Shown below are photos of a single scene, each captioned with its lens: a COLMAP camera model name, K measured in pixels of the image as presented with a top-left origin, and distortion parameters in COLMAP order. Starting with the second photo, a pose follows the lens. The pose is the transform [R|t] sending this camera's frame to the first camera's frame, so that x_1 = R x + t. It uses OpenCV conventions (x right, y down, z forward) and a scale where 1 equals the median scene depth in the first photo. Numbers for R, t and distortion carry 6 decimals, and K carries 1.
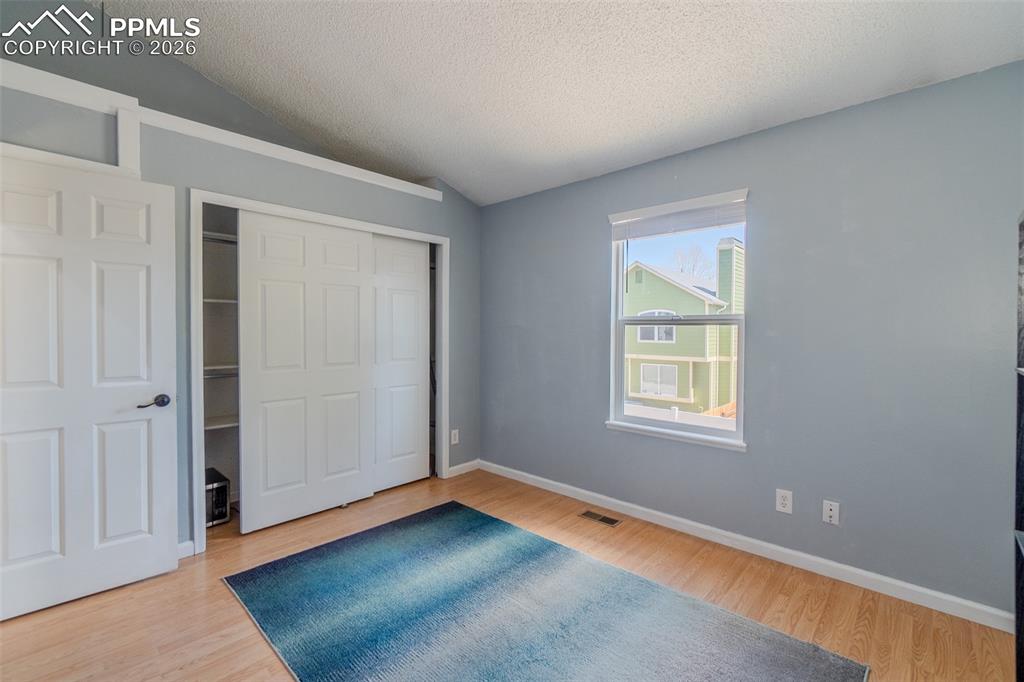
lens RADIAL K [[449.5, 0, 507.0], [0, 449.5, 336.5], [0, 0, 1]] dist [-0.003522, 0.000026]
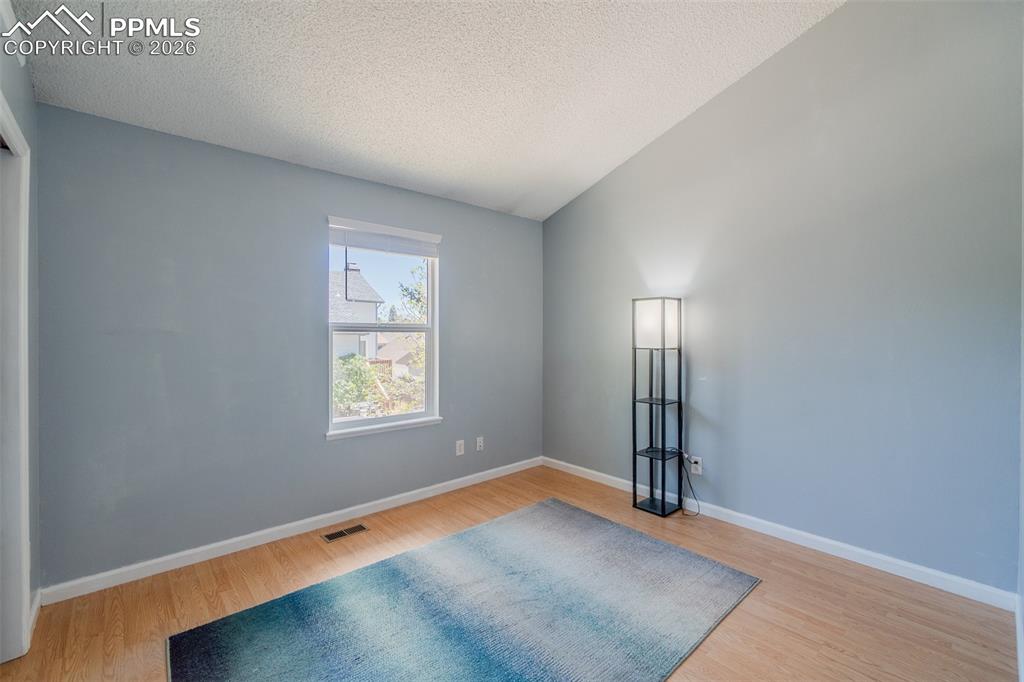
lens RADIAL K [[435.0, 0, 508.4], [0, 435.0, 338.5], [0, 0, 1]] dist [-0.009491, -0.000321]
pose [[0.089711, -0.009378, 0.995924, -0.746800], [0.017137, 0.999822, 0.007871, -0.012347], [-0.995820, 0.016361, 0.089856, 0.620357]]
